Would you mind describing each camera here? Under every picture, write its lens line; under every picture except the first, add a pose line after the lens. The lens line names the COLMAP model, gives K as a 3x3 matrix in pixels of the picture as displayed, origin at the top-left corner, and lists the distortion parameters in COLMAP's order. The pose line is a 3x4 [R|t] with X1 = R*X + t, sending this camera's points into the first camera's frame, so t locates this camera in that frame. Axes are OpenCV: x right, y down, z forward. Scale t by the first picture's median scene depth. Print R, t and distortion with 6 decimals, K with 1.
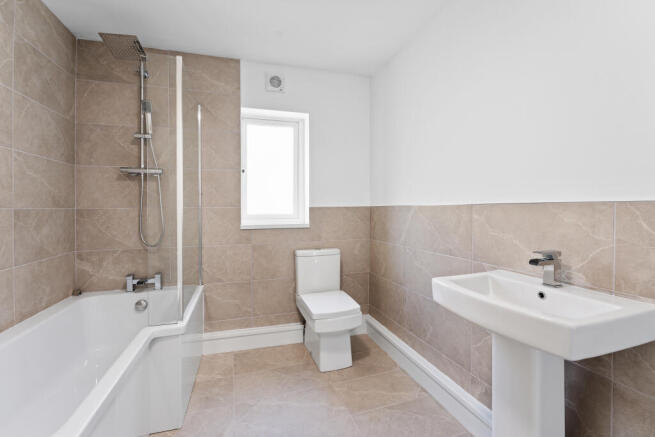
lens RADIAL K [[289.2, 0, 327.2], [0, 289.2, 210.9], [0, 0, 1]] dist [-0.001169, -0.000034]
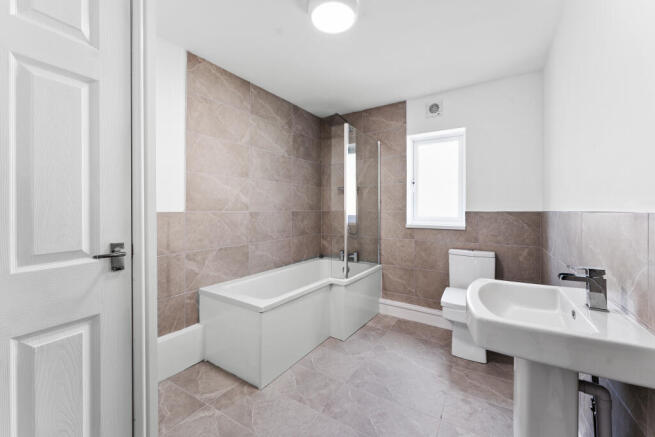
lens RADIAL K [[265.0, 0, 331.1], [0, 265.0, 209.3], [0, 0, 1]] dist [-0.000209, -0.000065]
pose [[0.653175, 0.006435, -0.757180, 0.447217], [-0.014698, 0.999883, -0.004181, -0.011272], [0.757065, 0.013860, 0.653193, -0.061613]]
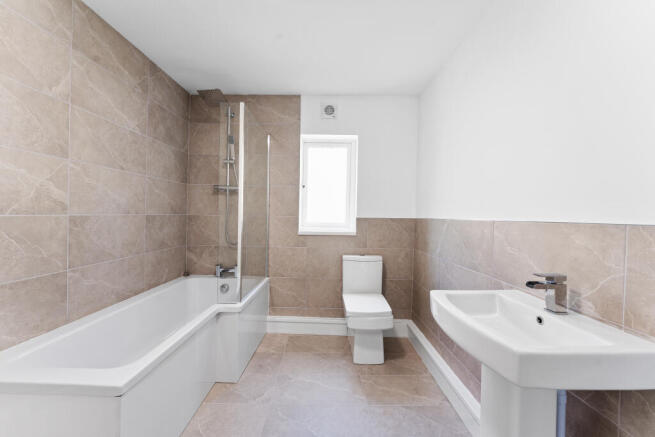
lens RADIAL K [[261.8, 0, 327.5], [0, 261.8, 218.5], [0, 0, 1]] dist [0.000105, -0.000133]
pose [[0.953112, 0.026700, -0.301439, 0.168670], [-0.026624, 0.999636, 0.004361, -0.013768], [0.301445, 0.003869, 0.953476, -0.015200]]
